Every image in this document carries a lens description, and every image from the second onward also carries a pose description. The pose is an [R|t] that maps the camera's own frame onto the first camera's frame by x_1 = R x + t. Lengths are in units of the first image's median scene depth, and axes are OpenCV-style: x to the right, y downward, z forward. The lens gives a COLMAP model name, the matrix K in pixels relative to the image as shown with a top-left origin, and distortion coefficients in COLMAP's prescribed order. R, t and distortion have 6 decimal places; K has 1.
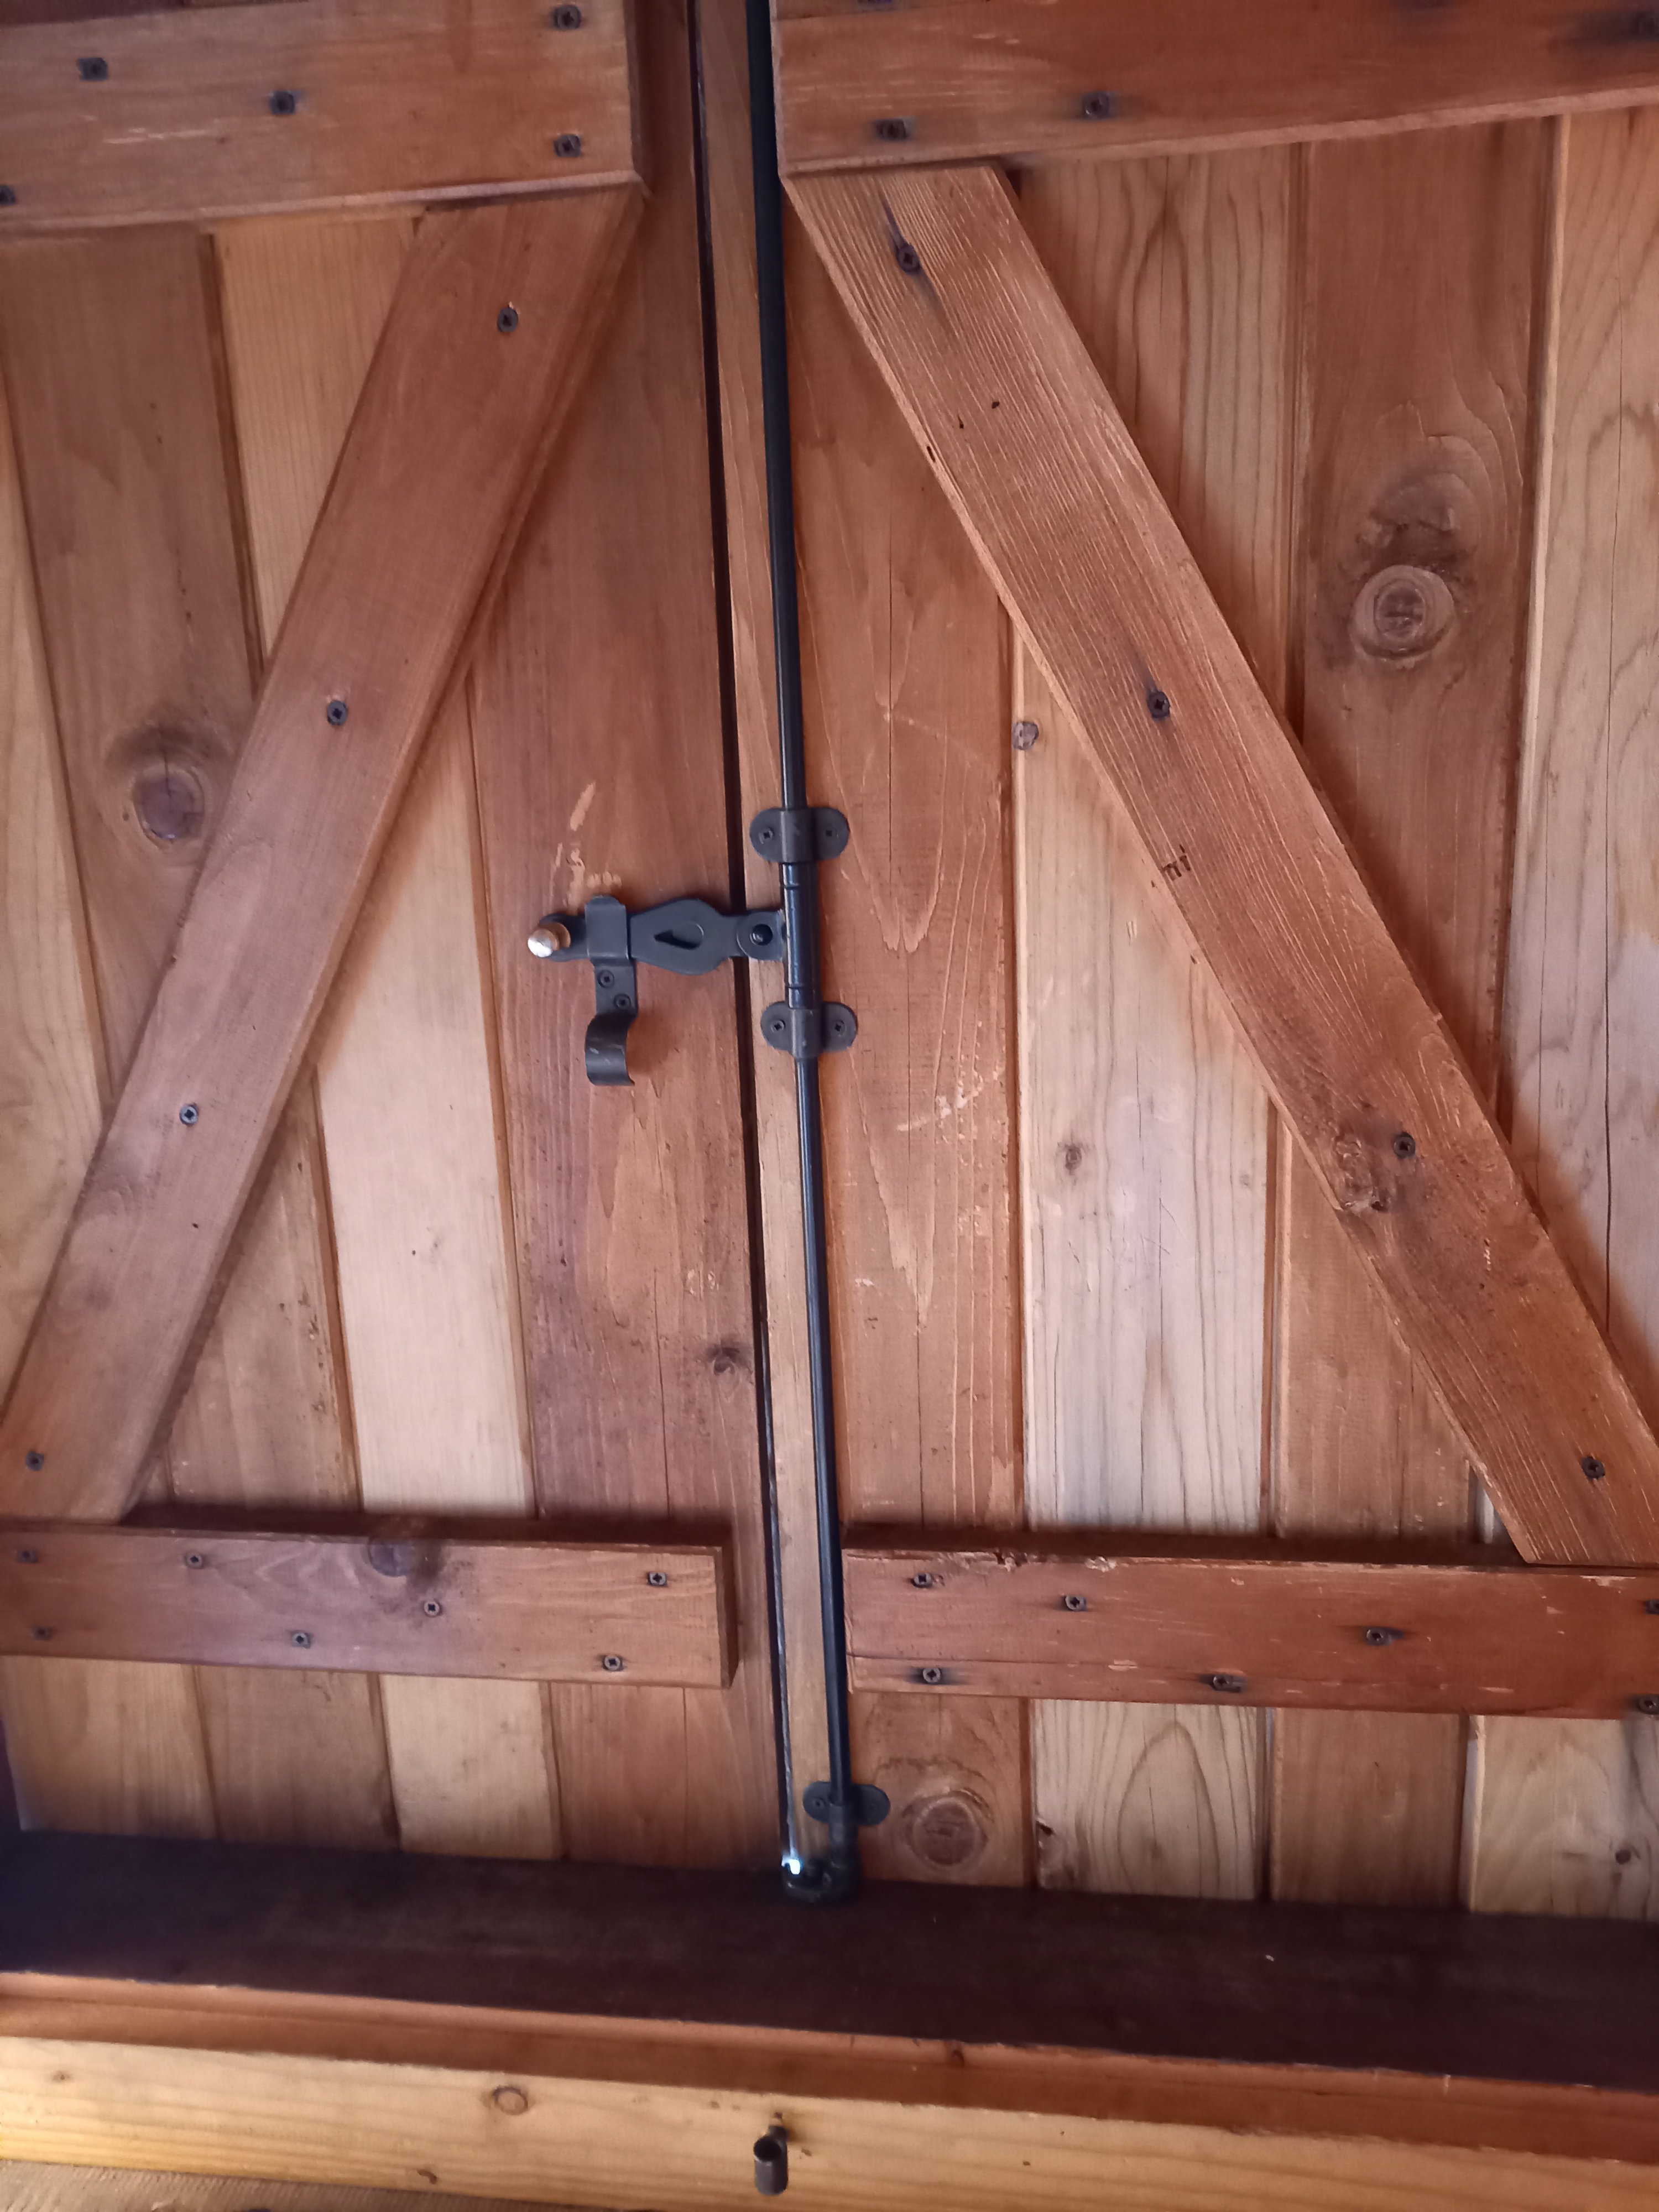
lens RADIAL K [[1635.4, 0, 829.5], [0, 1635.4, 1106.0], [0, 0, 1]] dist [0.041521, -0.049790]
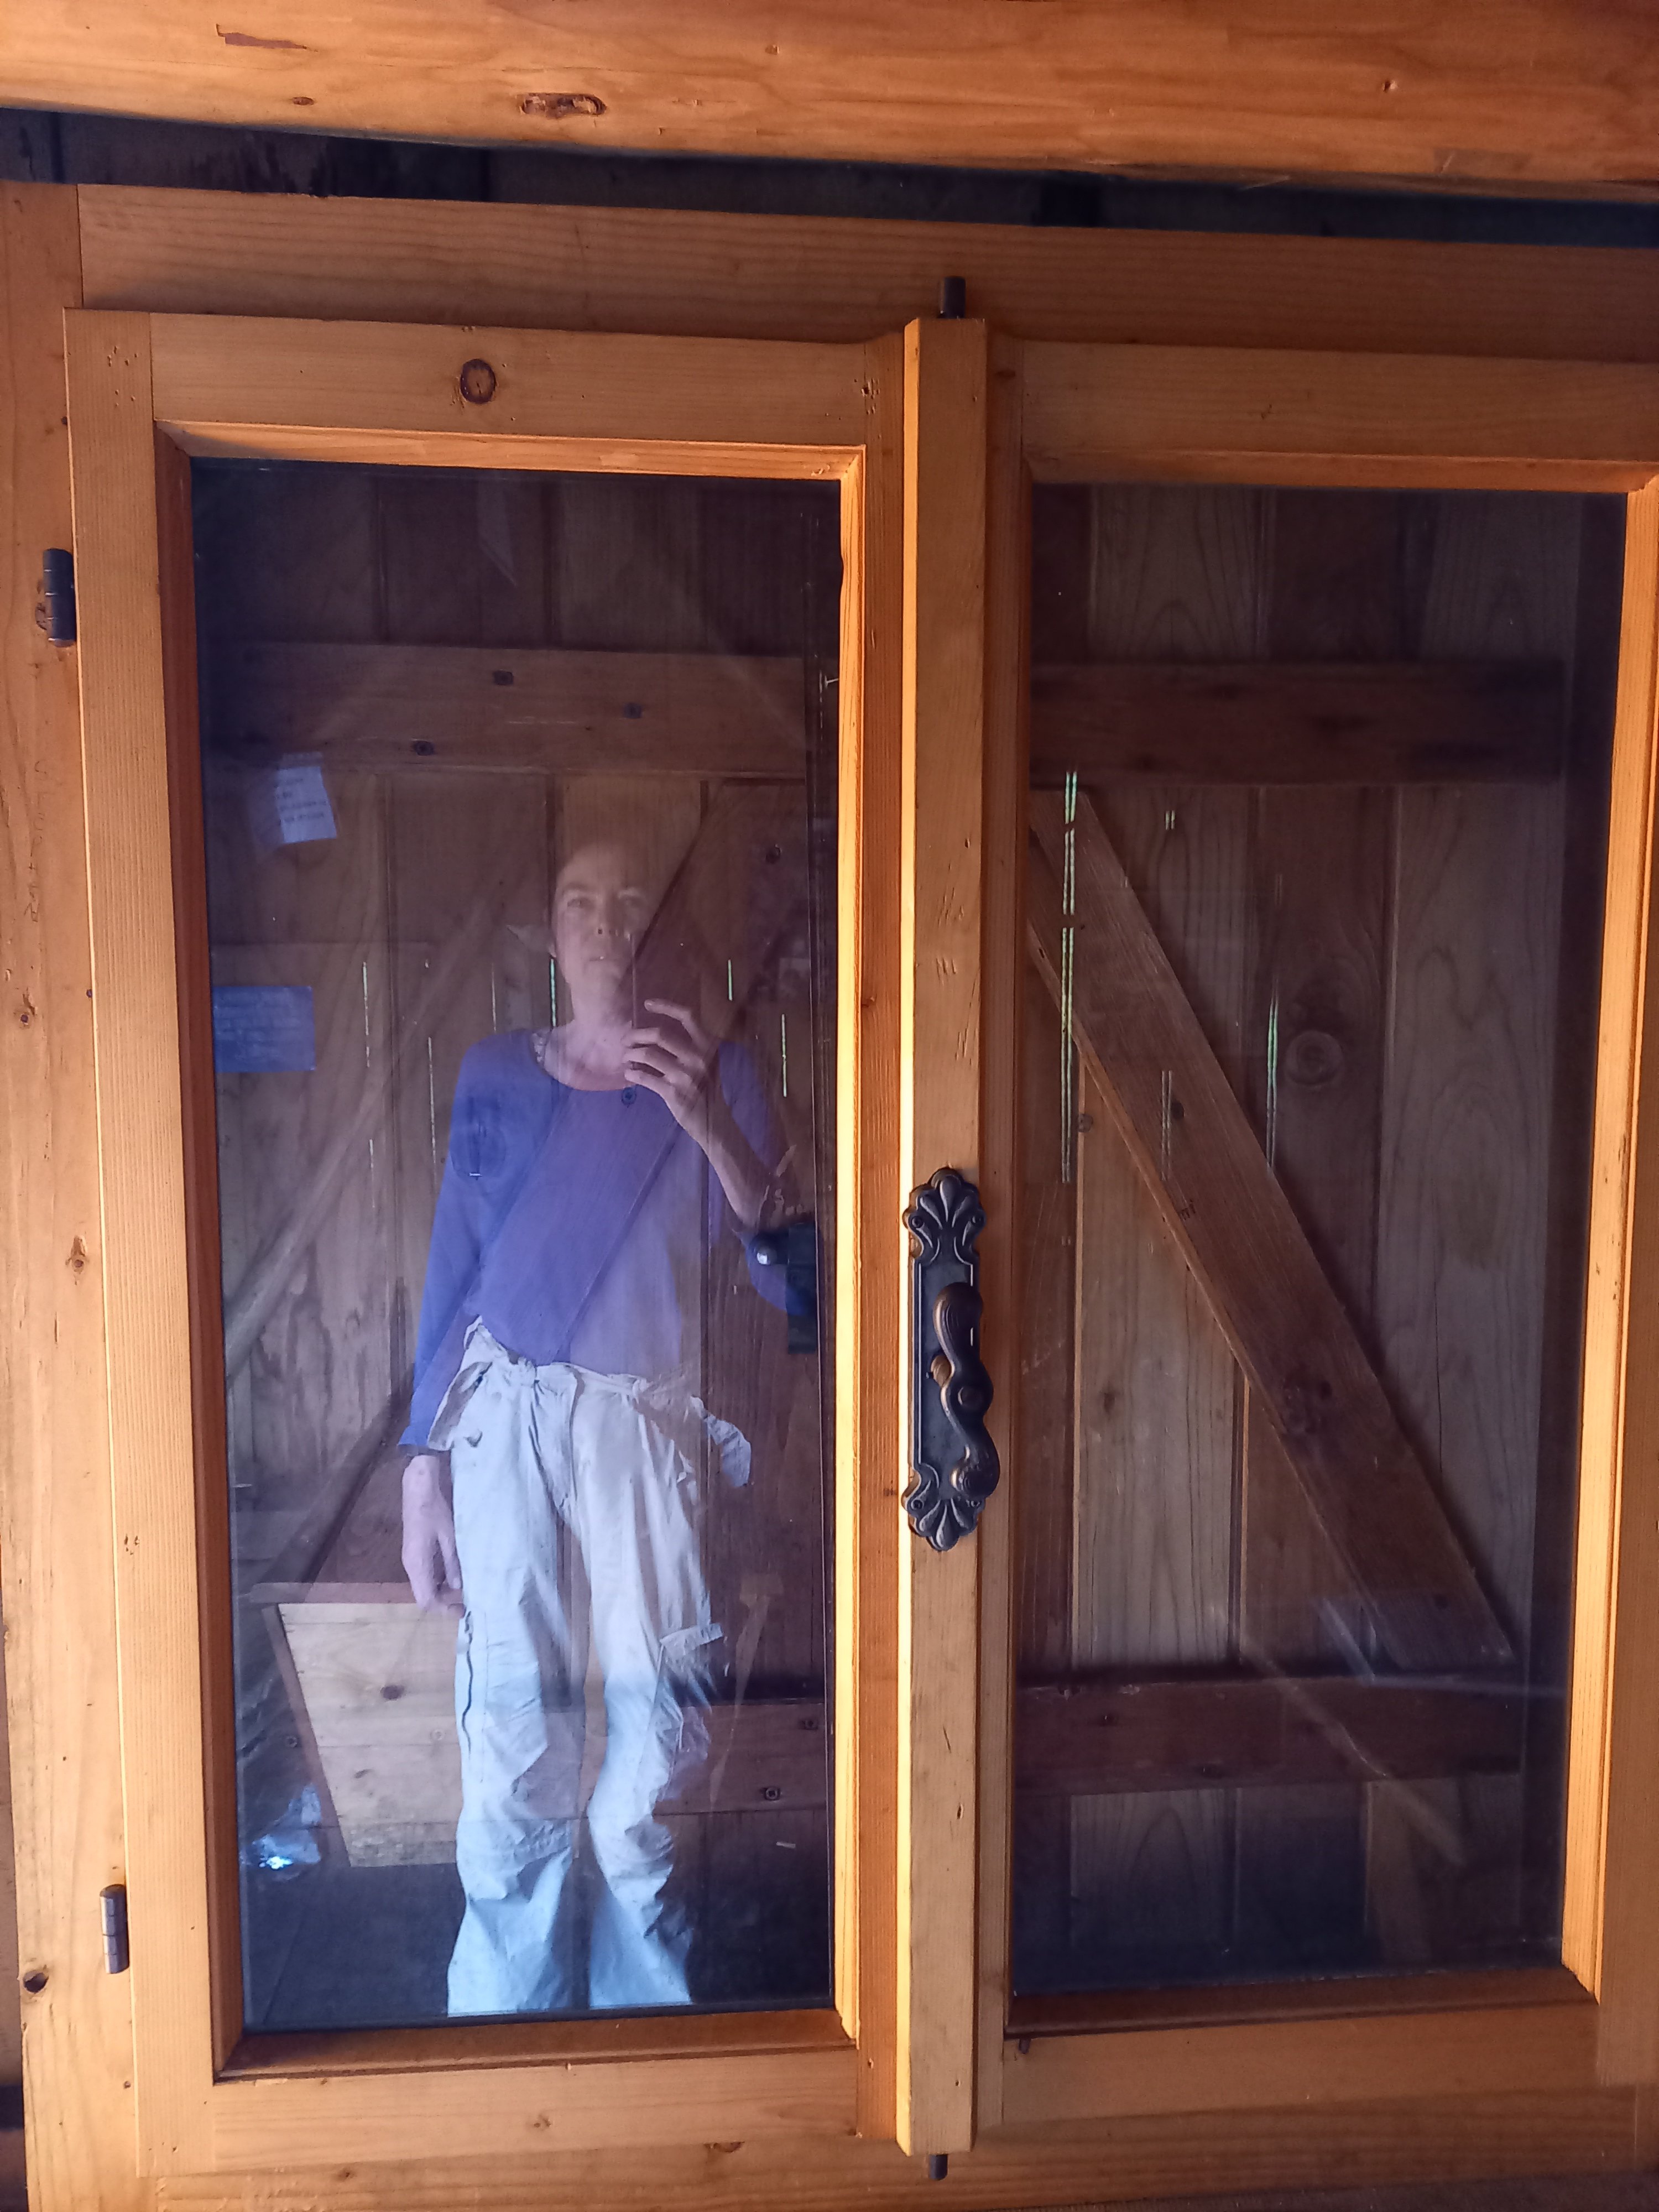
lens RADIAL K [[1631.3, 0, 829.5], [0, 1631.3, 1106.0], [0, 0, 1]] dist [0.055037, -0.059734]
pose [[0.974657, 0.021972, 0.222622, -0.447696], [0.009344, 0.990298, -0.138648, -0.030610], [-0.223509, 0.137214, 0.964995, -0.420916]]
